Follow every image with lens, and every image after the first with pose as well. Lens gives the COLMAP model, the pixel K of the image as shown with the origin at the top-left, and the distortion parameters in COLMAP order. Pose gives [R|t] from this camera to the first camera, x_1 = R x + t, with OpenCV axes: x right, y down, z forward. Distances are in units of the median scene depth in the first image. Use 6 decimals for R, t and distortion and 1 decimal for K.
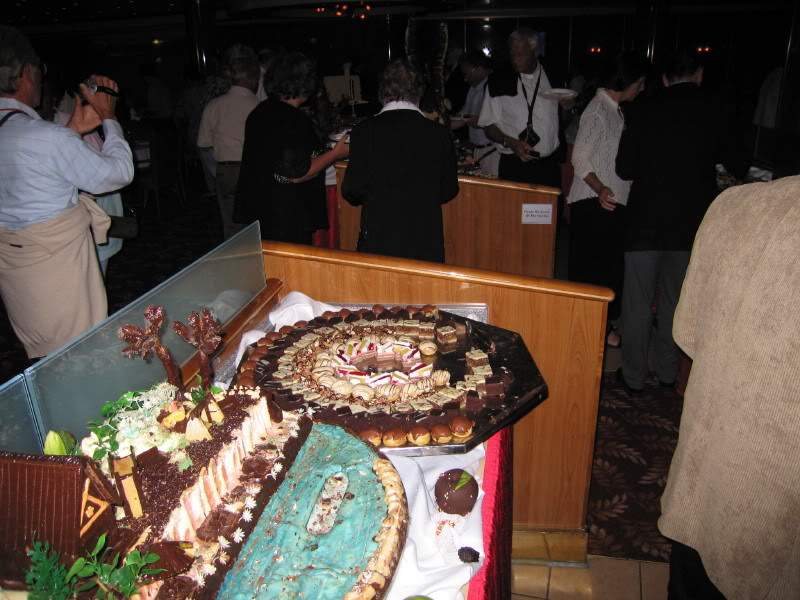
lens RADIAL K [[689.0, 0, 400.4], [0, 689.0, 300.1], [0, 0, 1]] dist [-0.045663, 0.007451]
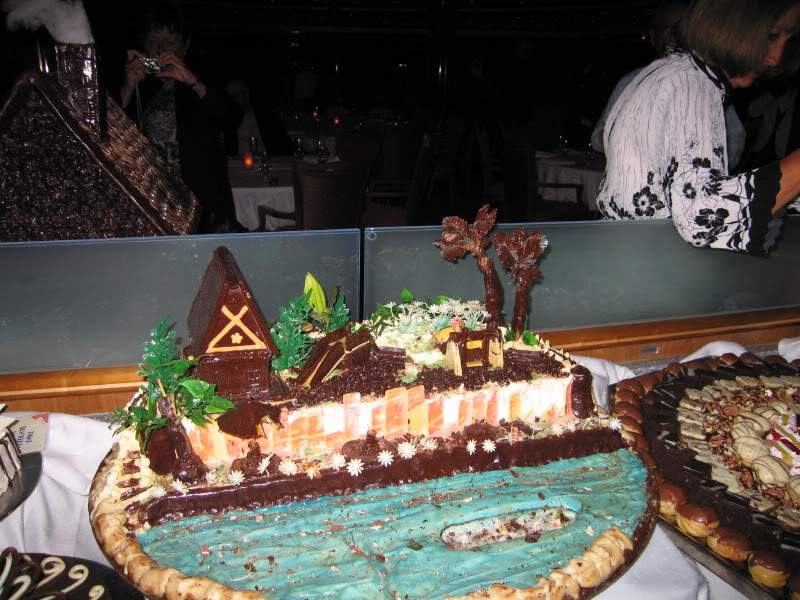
lens RADIAL K [[689.0, 0, 400.9], [0, 689.0, 299.2], [0, 0, 1]] dist [-0.045663, 0.007451]
pose [[0.482022, 0.342423, -0.806475, 0.220869], [-0.359649, 0.916672, 0.174254, 0.002712], [0.798942, 0.206053, 0.565008, 0.328053]]
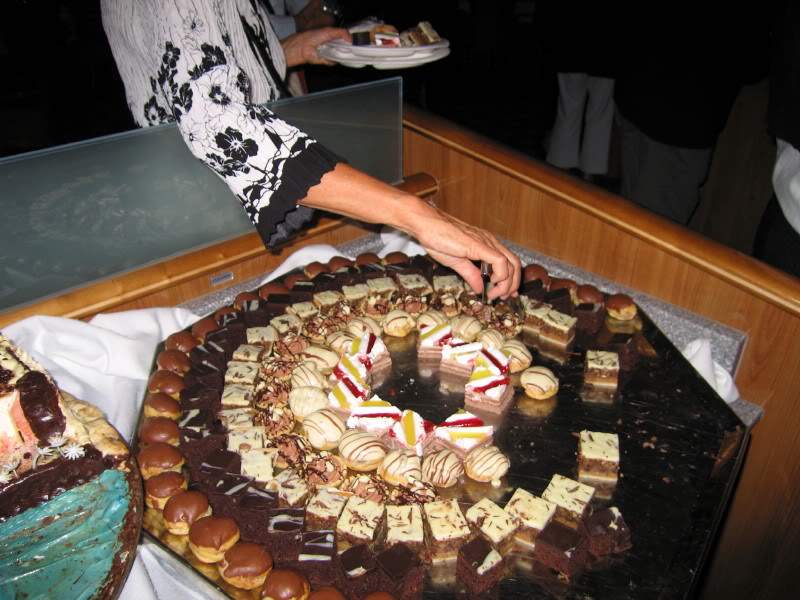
lens RADIAL K [[692.1, 0, 406.6], [0, 692.1, 267.7], [0, 0, 1]] dist [-0.112560, 0.000600]
pose [[0.798475, 0.311569, -0.515134, 0.213287], [-0.243690, 0.949701, 0.196681, -0.093803], [0.550502, -0.031512, 0.834239, 0.583058]]
